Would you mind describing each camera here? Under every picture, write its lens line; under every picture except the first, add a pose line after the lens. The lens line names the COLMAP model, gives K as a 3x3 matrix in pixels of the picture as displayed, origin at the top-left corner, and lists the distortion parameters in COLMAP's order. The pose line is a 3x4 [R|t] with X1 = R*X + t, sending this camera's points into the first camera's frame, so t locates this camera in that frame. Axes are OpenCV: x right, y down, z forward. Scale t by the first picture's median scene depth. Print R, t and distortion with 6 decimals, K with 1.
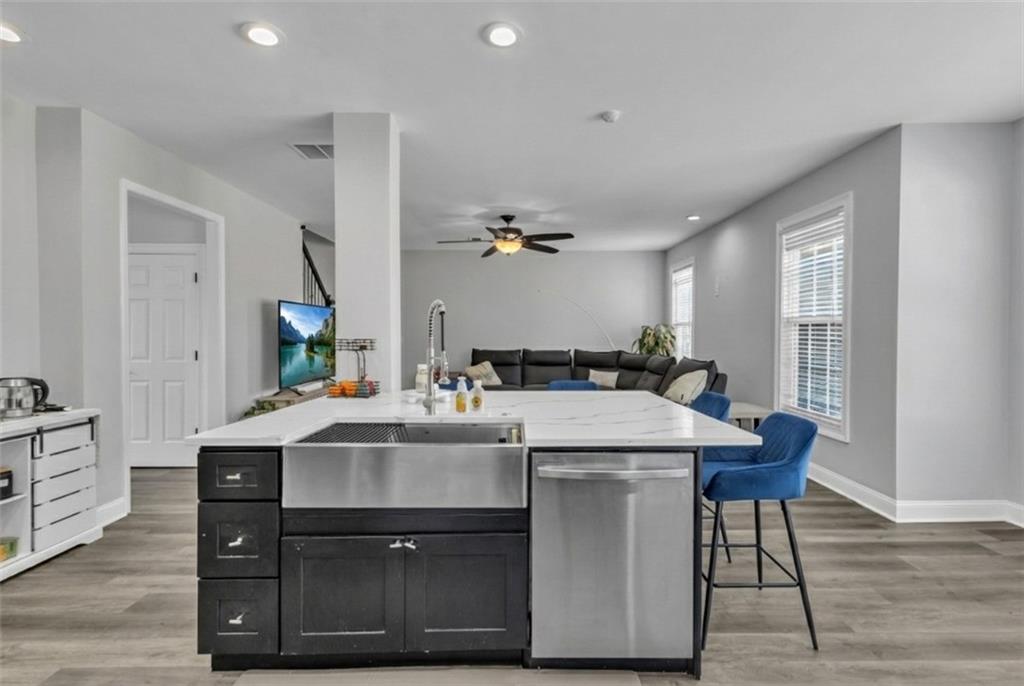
lens RADIAL K [[534.2, 0, 512.0], [0, 534.2, 343.0], [0, 0, 1]] dist [-0.115685, -0.000073]
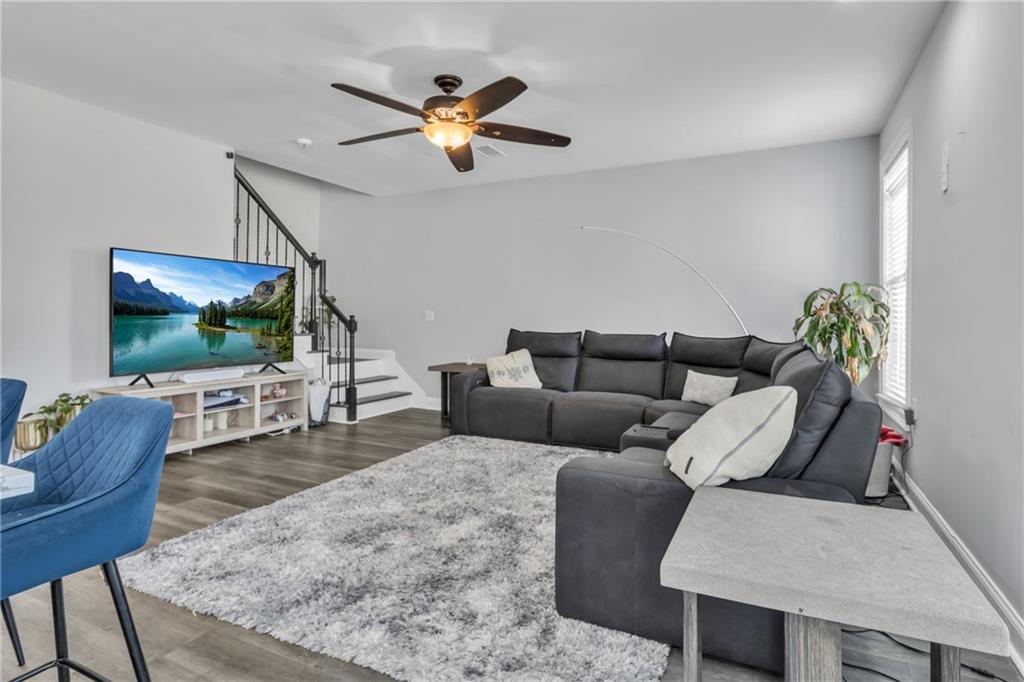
lens RADIAL K [[565.4, 0, 515.0], [0, 565.4, 327.0], [0, 0, 1]] dist [-0.046447, 0.000008]
pose [[0.886032, 0.009100, -0.463534, 0.250642], [-0.014862, 0.999851, -0.008779, 0.014386], [0.463385, 0.014668, 0.886036, 0.419011]]
